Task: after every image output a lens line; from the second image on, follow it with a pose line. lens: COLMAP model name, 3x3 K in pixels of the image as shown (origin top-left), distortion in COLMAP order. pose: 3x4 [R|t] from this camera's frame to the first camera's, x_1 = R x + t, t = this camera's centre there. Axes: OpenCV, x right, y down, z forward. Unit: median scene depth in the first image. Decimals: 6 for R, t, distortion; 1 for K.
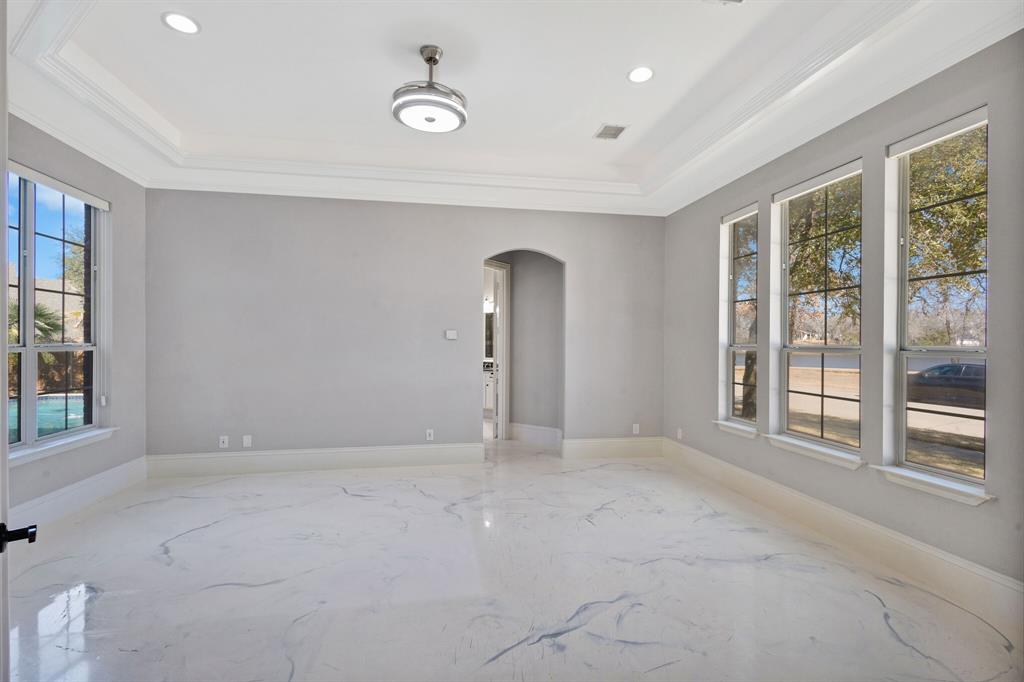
lens RADIAL K [[481.3, 0, 510.5], [0, 481.3, 342.7], [0, 0, 1]] dist [0.011126, -0.000985]
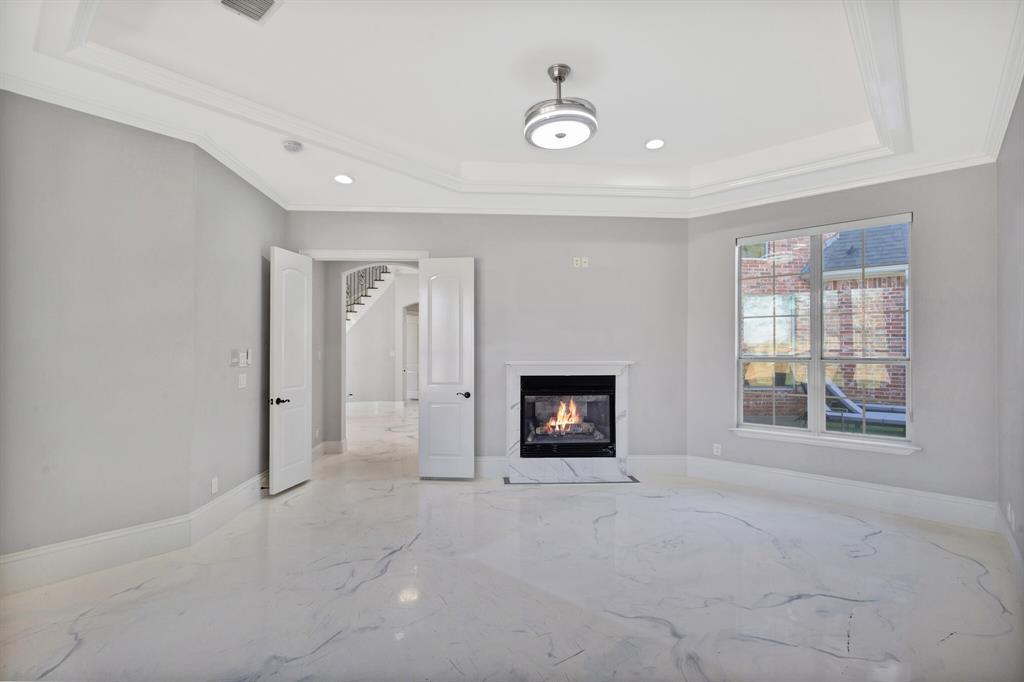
lens RADIAL K [[481.3, 0, 511.7], [0, 481.3, 347.2], [0, 0, 1]] dist [0.011126, -0.000985]
pose [[-0.789492, -0.009686, -0.613684, 0.554203], [-0.005587, 0.999947, -0.008595, -0.008301], [0.613735, -0.003357, -0.789505, 1.844262]]
